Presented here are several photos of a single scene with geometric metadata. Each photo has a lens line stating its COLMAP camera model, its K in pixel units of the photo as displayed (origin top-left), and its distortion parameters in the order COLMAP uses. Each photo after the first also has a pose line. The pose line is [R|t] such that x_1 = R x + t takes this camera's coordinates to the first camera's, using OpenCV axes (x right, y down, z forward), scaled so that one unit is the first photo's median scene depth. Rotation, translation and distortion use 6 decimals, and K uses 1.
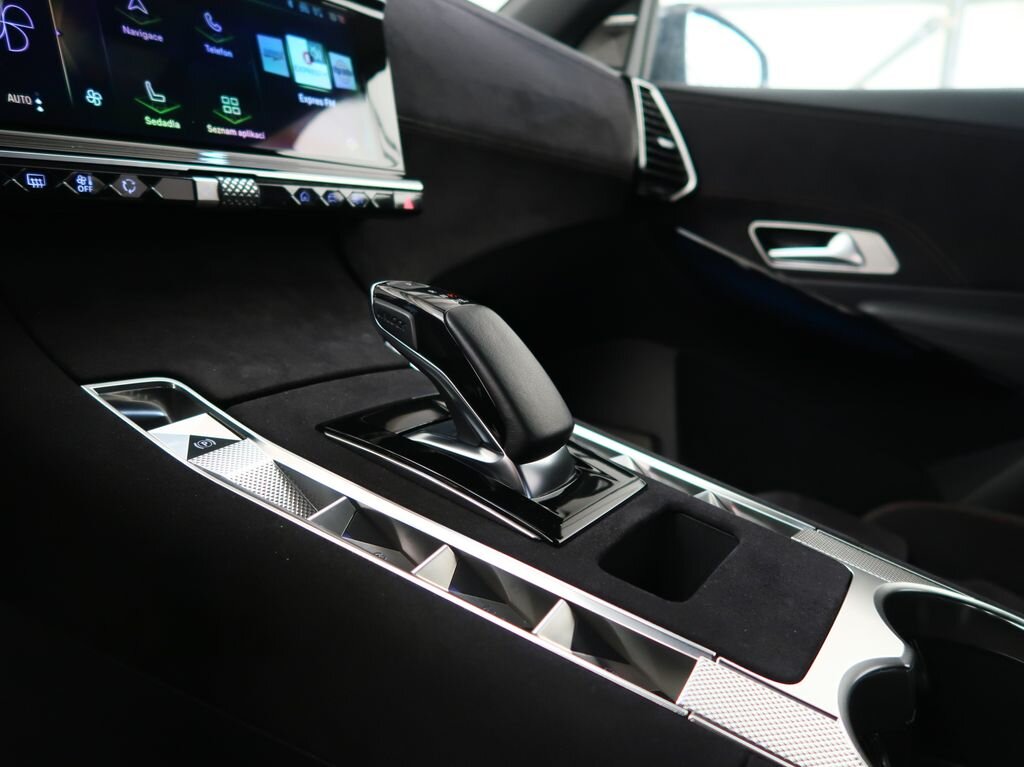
lens RADIAL K [[783.9, 0, 512.0], [0, 783.9, 383.5], [0, 0, 1]] dist [-0.025139, -0.006120]
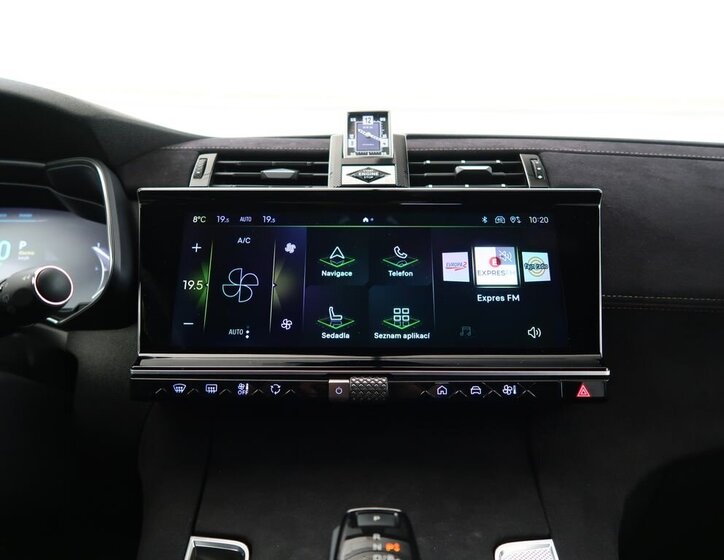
lens RADIAL K [[572.3, 0, 362.0], [0, 572.3, 280.0], [0, 0, 1]] dist [-0.027728, -0.003302]
pose [[0.524748, -0.081396, -0.847357, 0.428549], [-0.155791, 0.969423, -0.189600, -0.245348], [0.836880, 0.231503, 0.496022, 0.515516]]
